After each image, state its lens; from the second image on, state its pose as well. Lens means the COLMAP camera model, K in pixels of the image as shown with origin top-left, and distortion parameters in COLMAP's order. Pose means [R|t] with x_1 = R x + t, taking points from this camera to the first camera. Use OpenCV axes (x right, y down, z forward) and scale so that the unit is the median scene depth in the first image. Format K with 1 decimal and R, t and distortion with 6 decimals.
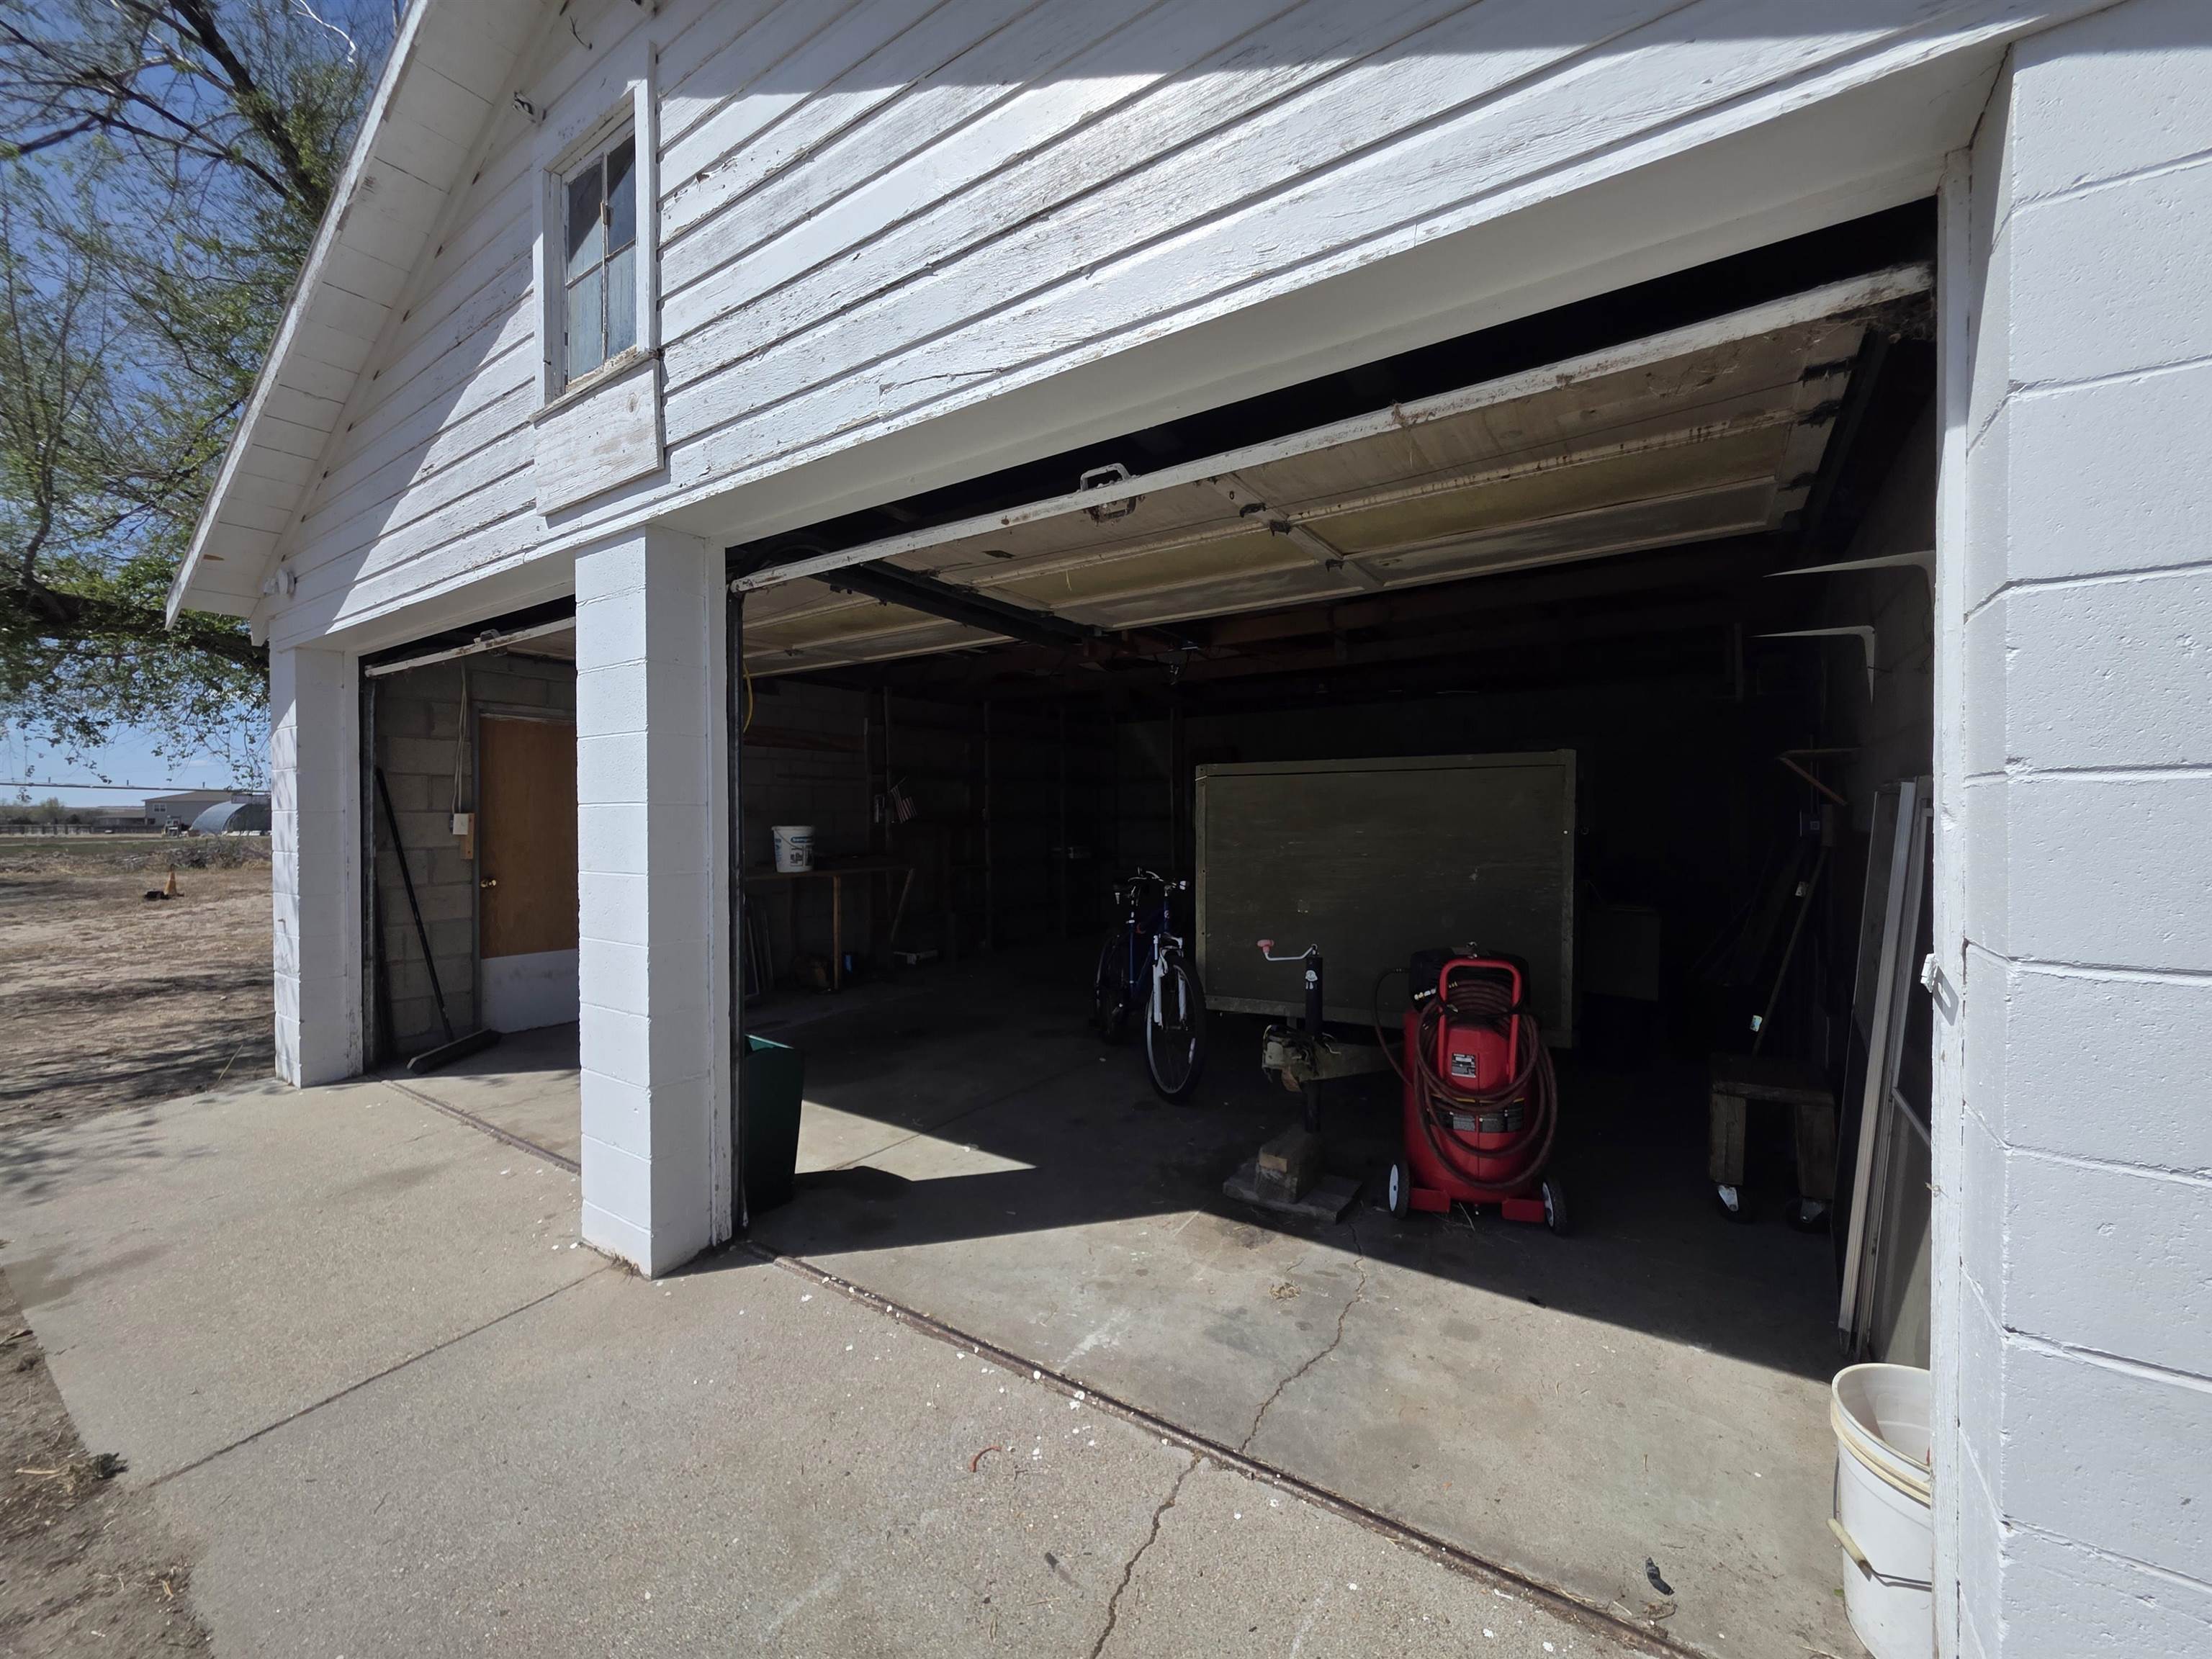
lens RADIAL K [[886.9, 0, 1105.7], [0, 886.9, 824.6], [0, 0, 1]] dist [-0.001297, -0.000916]
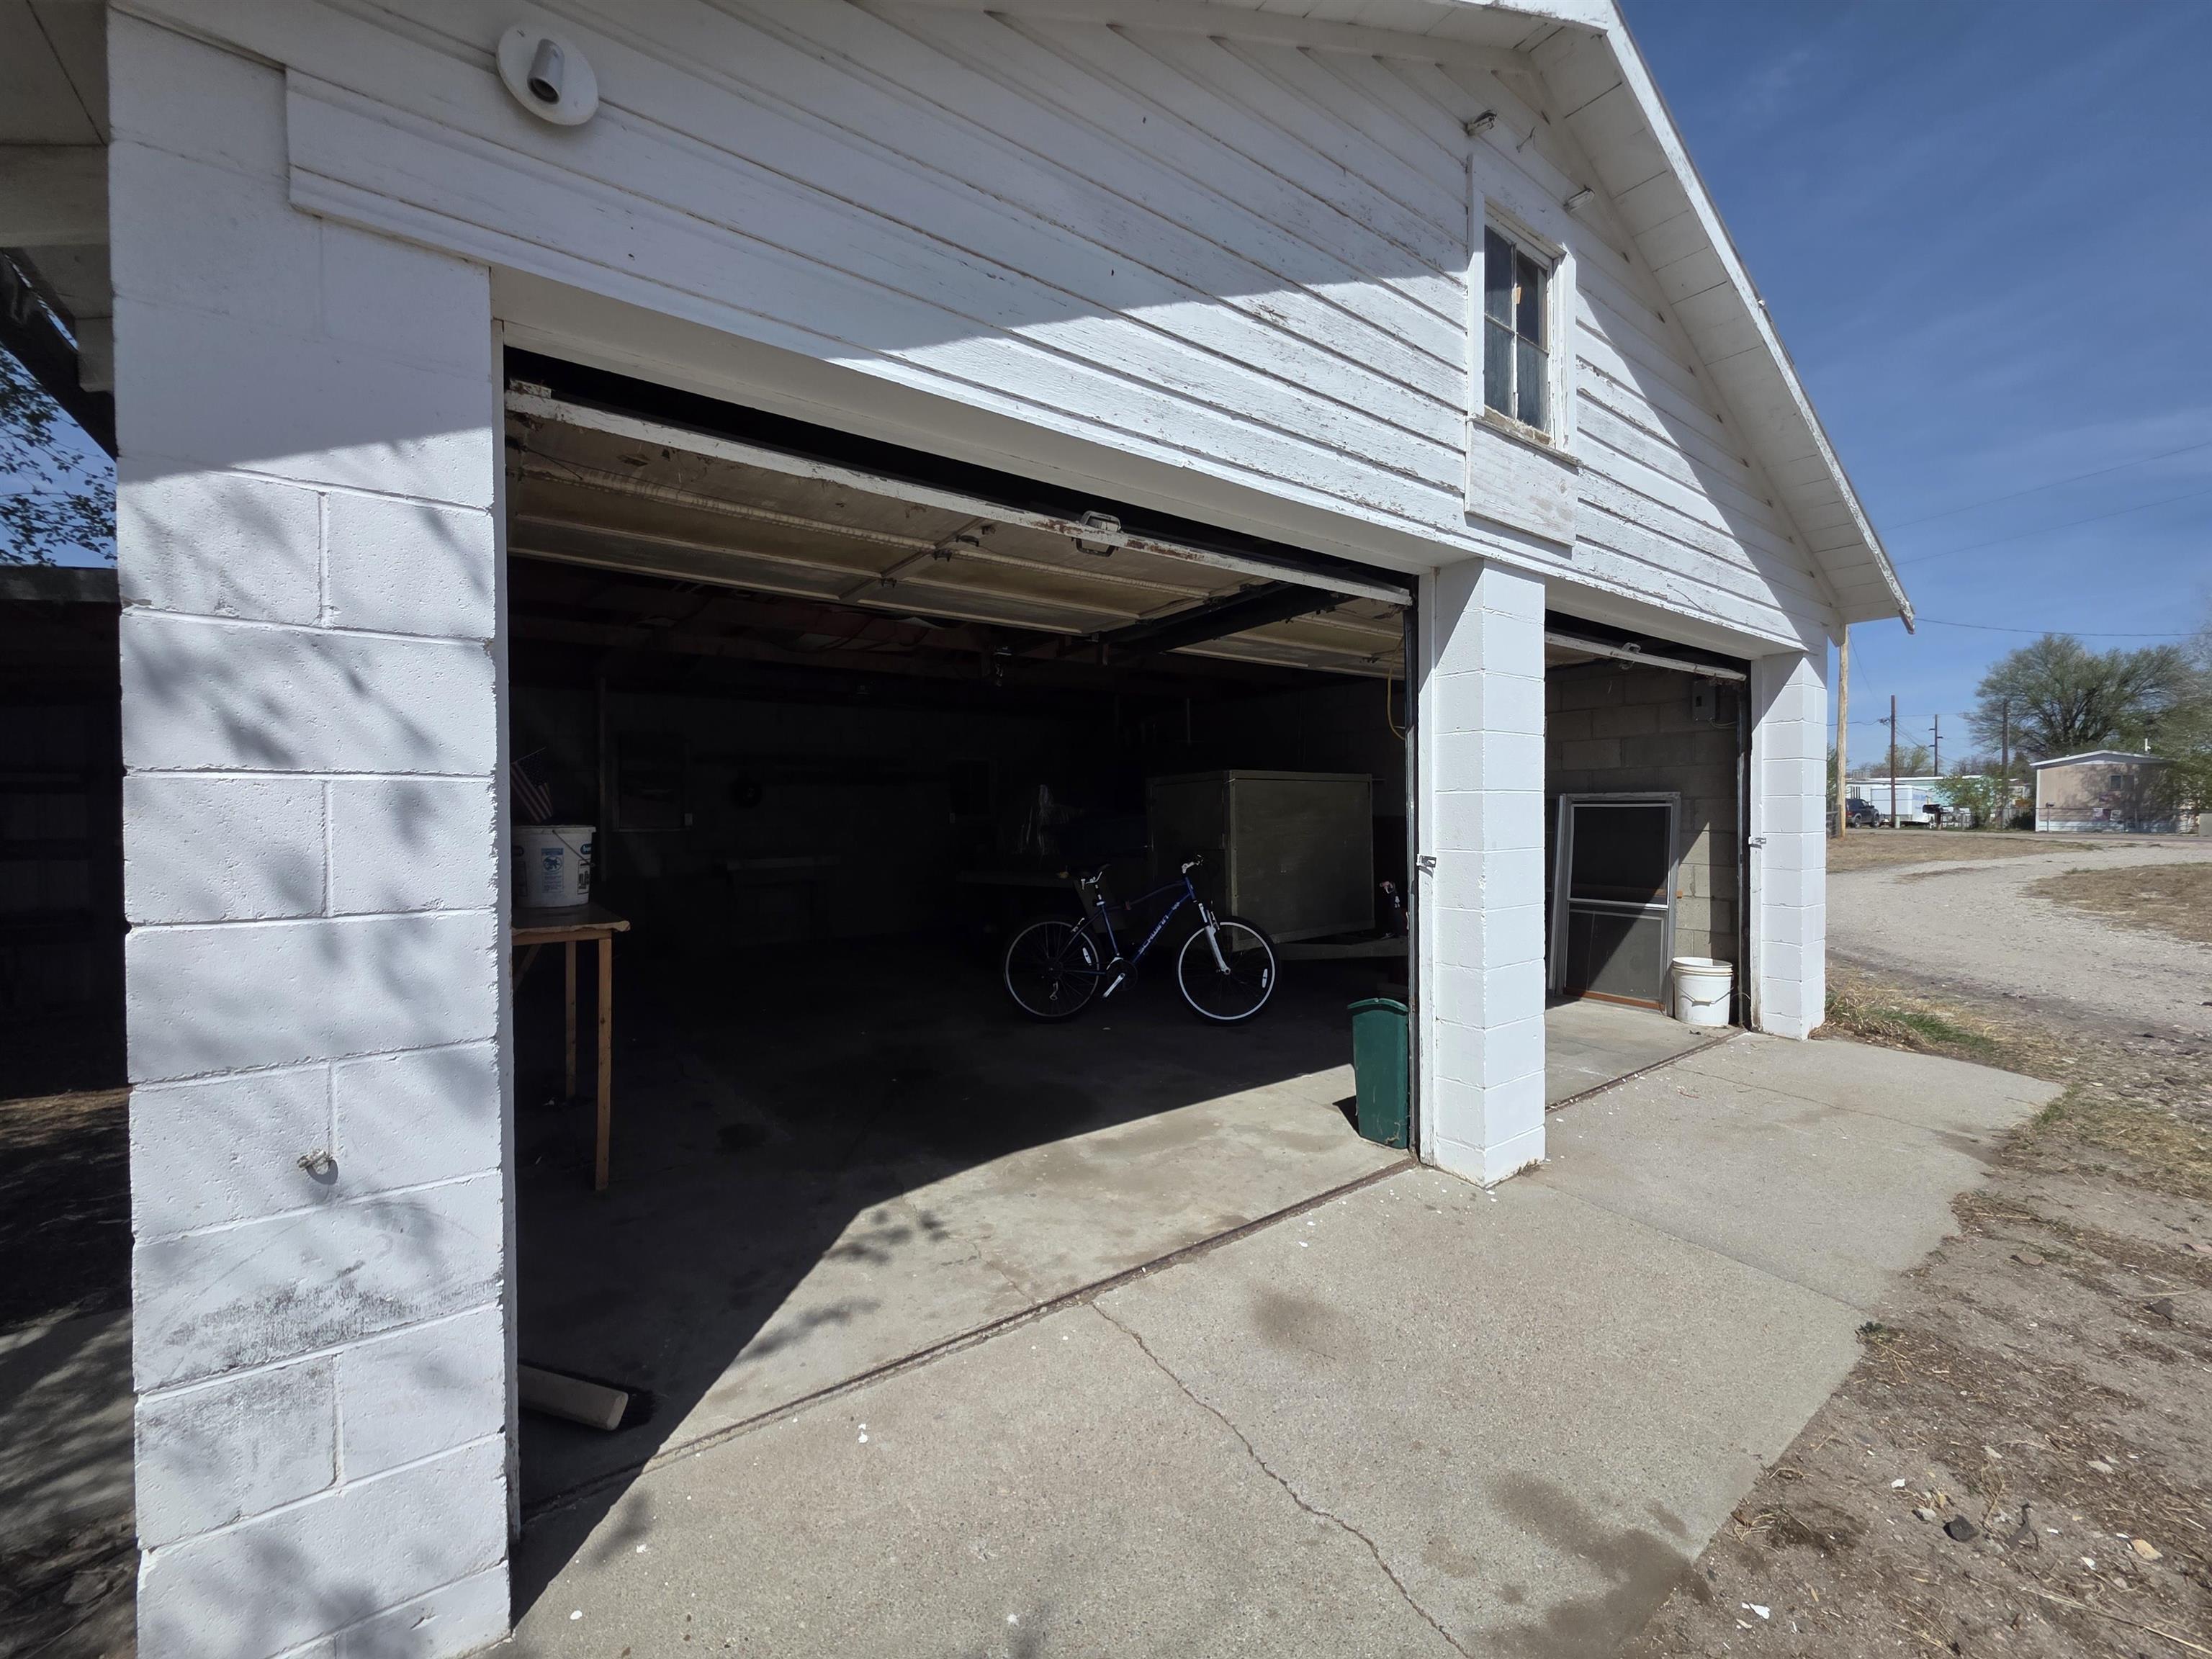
lens RADIAL K [[886.9, 0, 1107.1], [0, 886.9, 824.8], [0, 0, 1]] dist [-0.001297, -0.000916]
pose [[0.338161, -0.011726, 0.941015, -1.489740], [0.016805, 0.999838, 0.006420, 0.004107], [-0.940938, 0.013643, 0.338303, 0.890017]]
